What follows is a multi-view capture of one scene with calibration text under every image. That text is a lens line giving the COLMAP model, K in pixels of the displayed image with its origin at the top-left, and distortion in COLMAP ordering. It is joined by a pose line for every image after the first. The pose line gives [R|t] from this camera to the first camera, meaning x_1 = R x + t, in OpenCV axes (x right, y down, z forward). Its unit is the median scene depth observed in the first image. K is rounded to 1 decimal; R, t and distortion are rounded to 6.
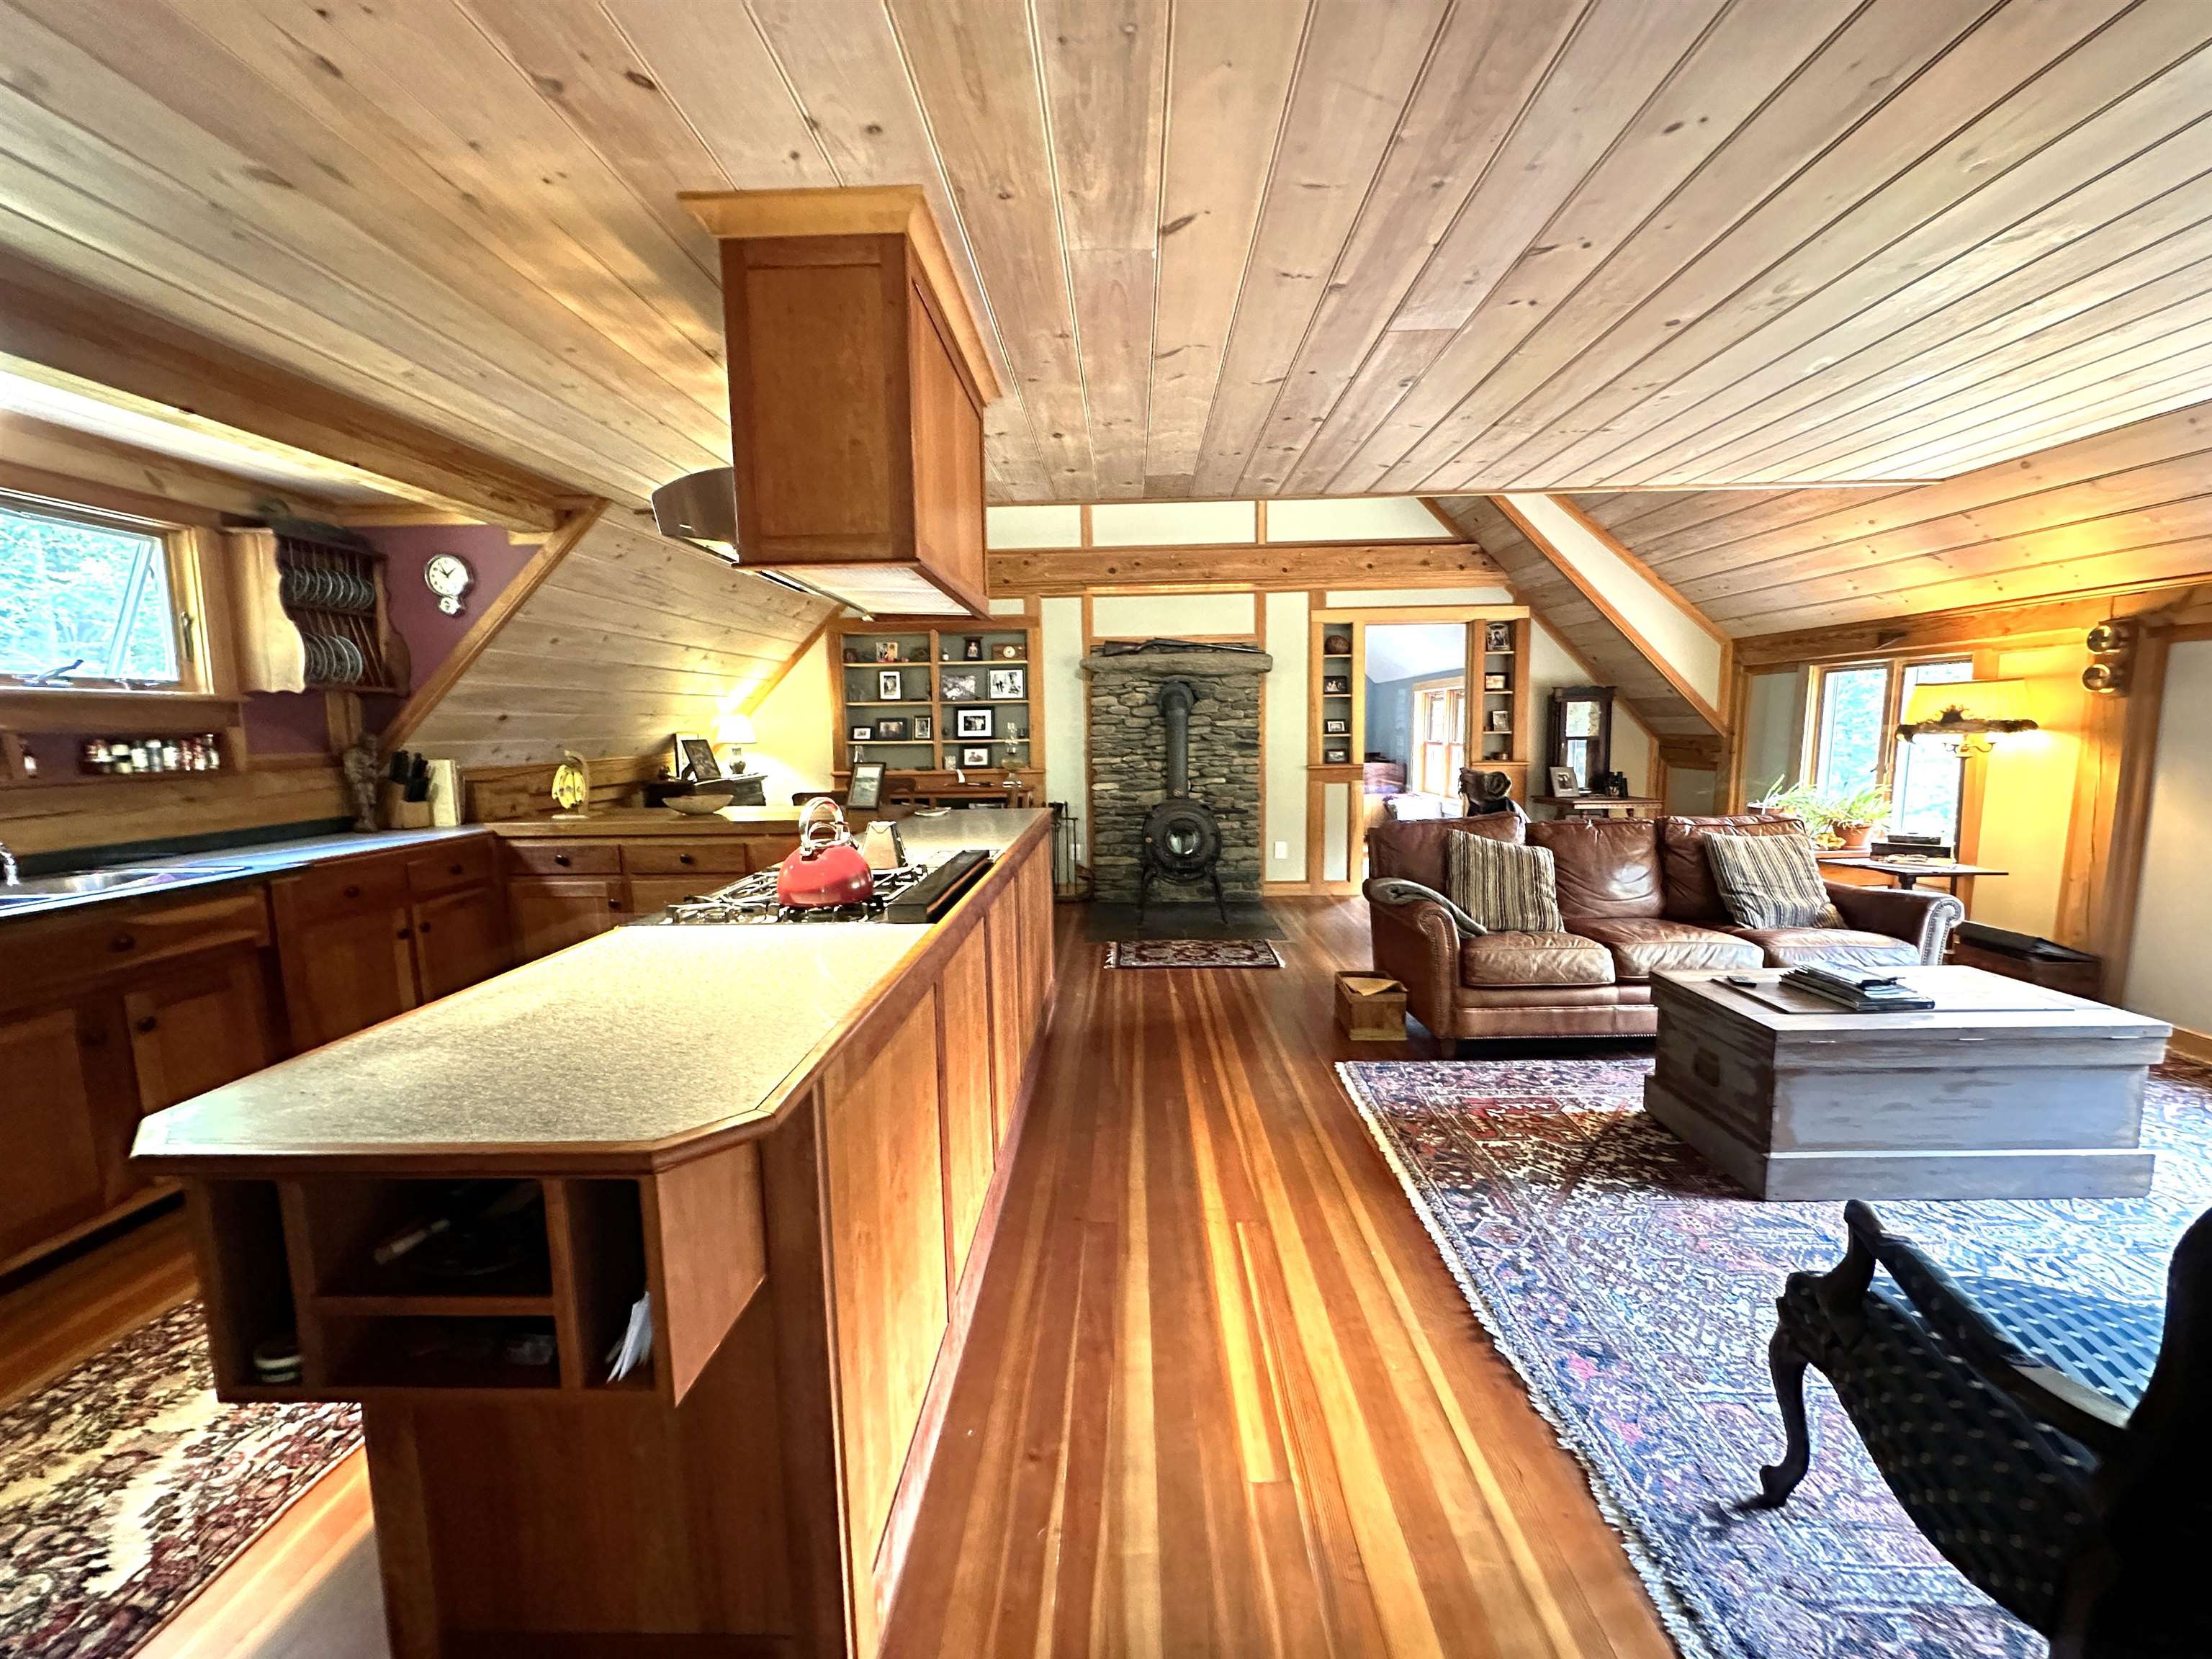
lens RADIAL K [[888.4, 0, 1108.3], [0, 888.4, 835.0], [0, 0, 1]] dist [0.000119, -0.000145]
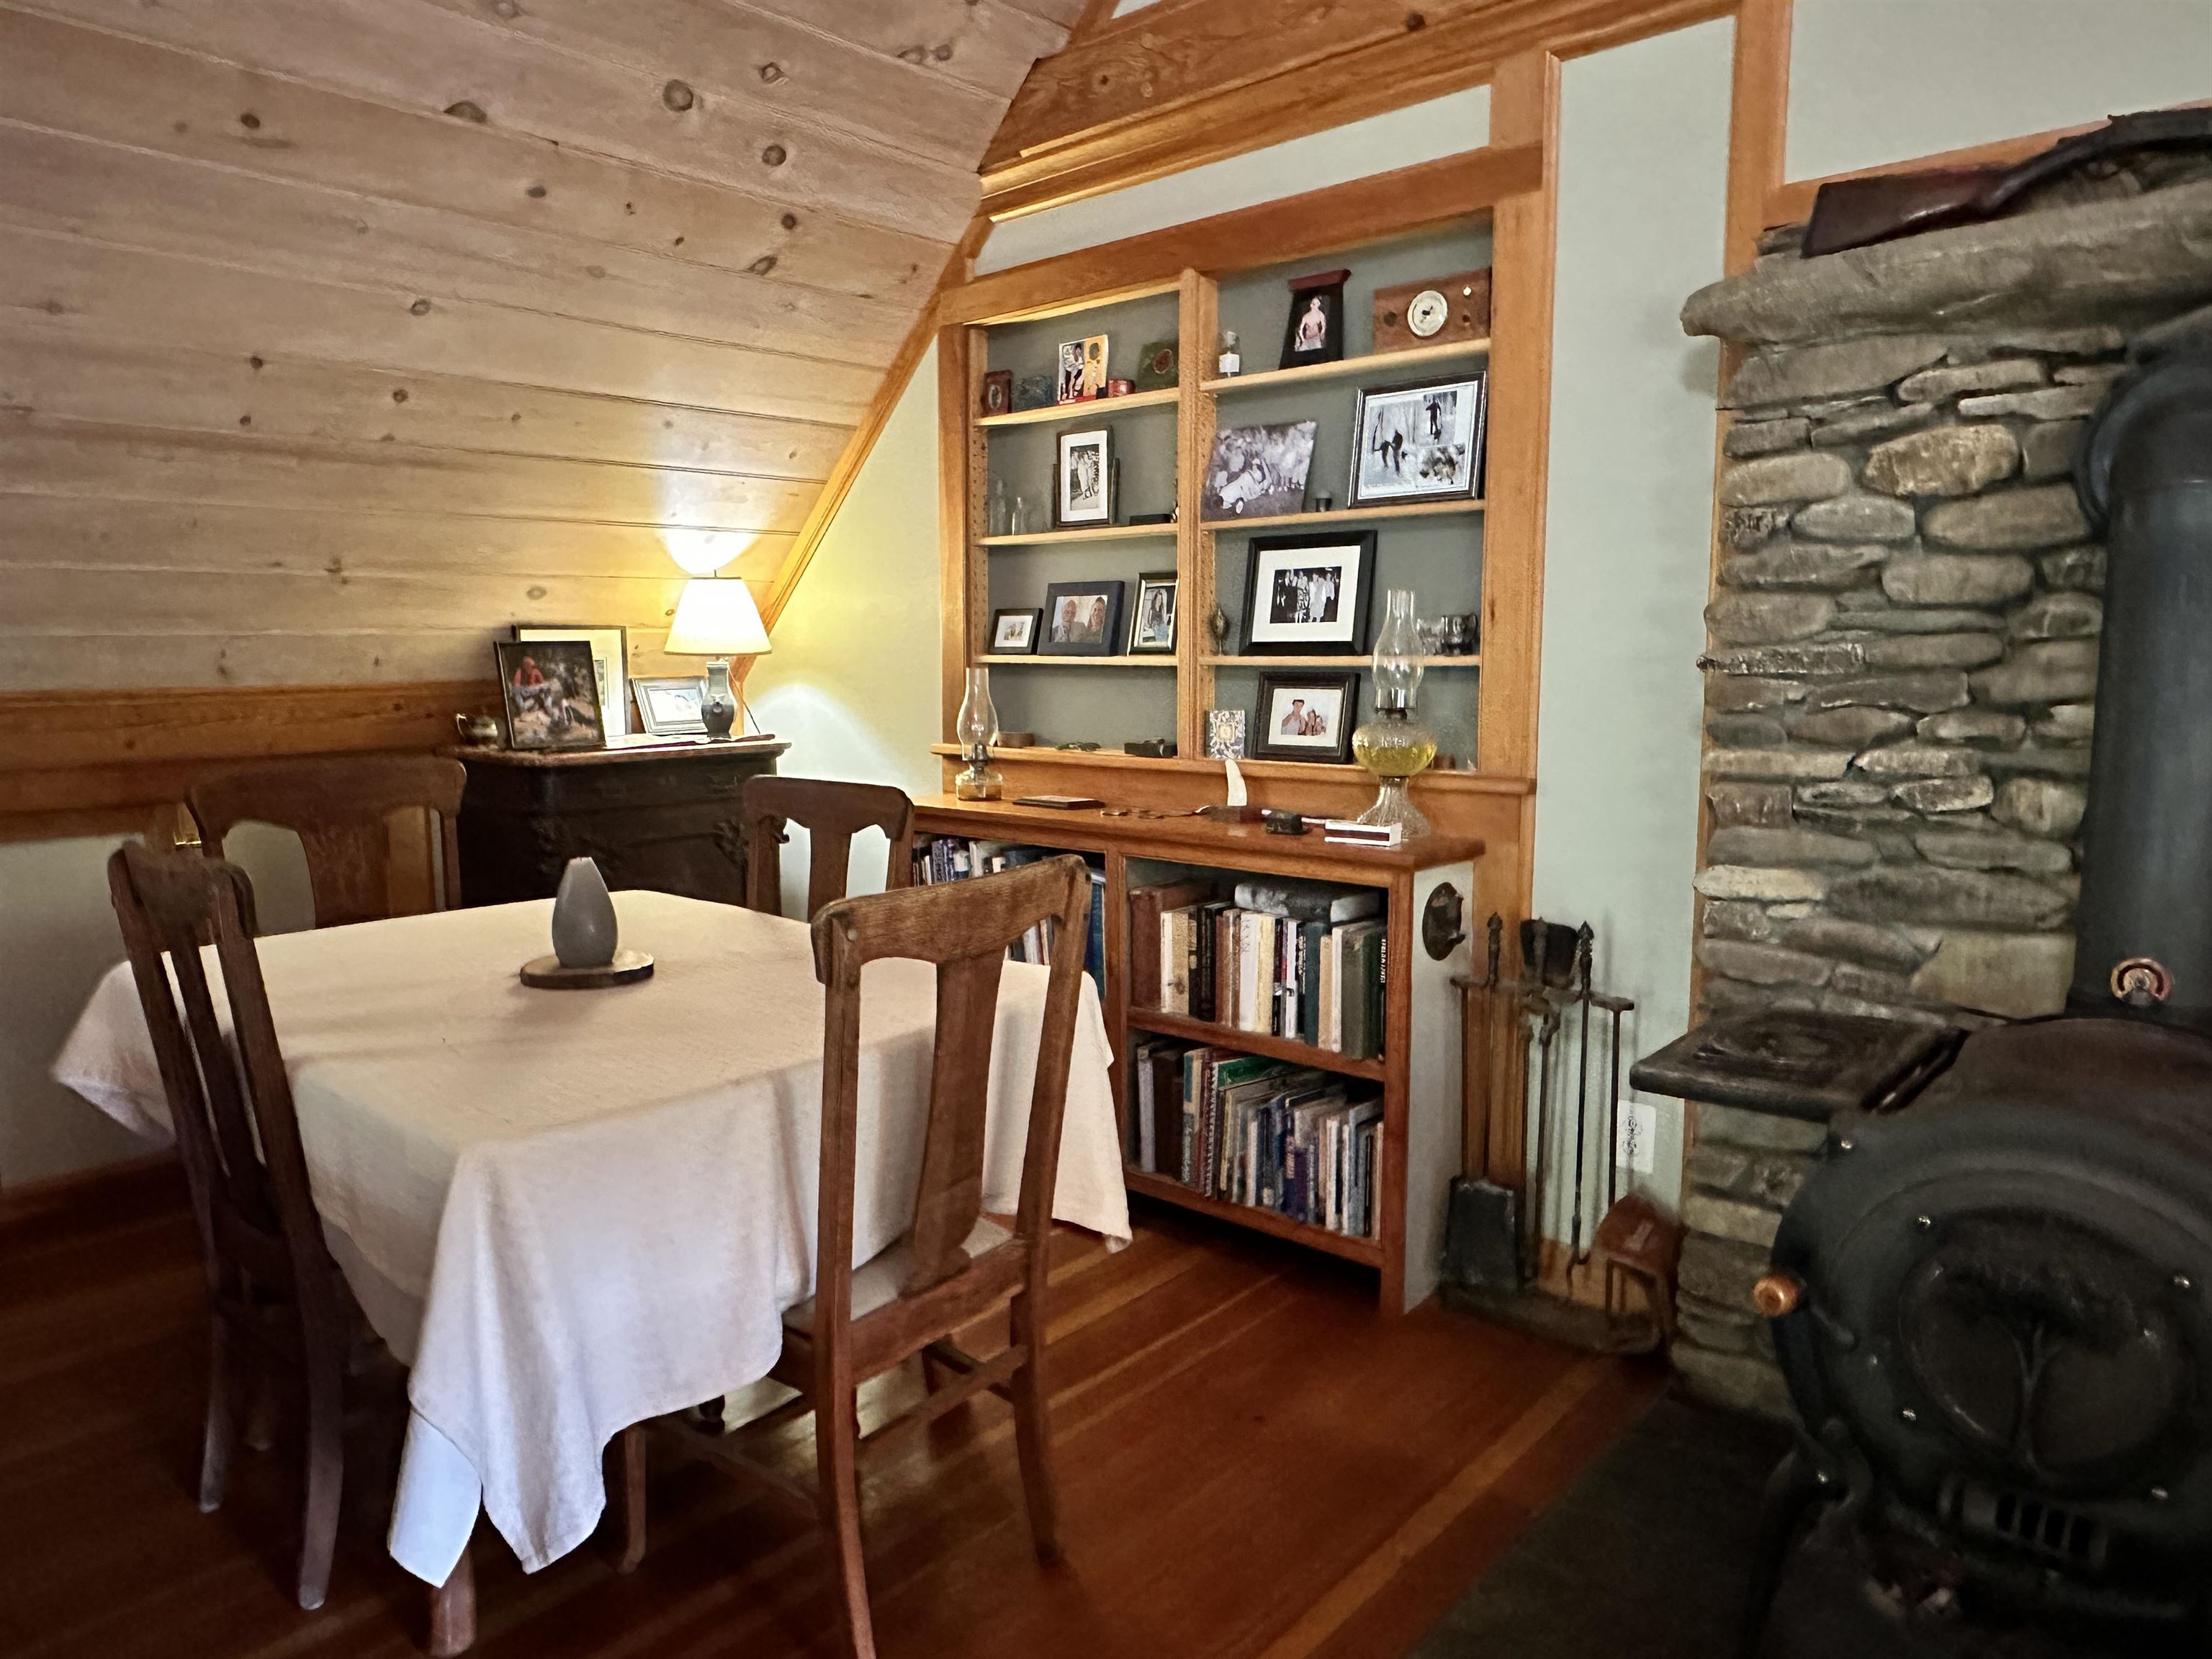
lens RADIAL K [[1450.4, 0, 1092.0], [0, 1450.4, 829.1], [0, 0, 1]] dist [-0.002513, -0.000455]
pose [[0.756530, 0.093326, -0.647266, 0.100594], [-0.087284, 0.995319, 0.041492, -0.068578], [0.648109, 0.025106, 0.761134, 0.635029]]
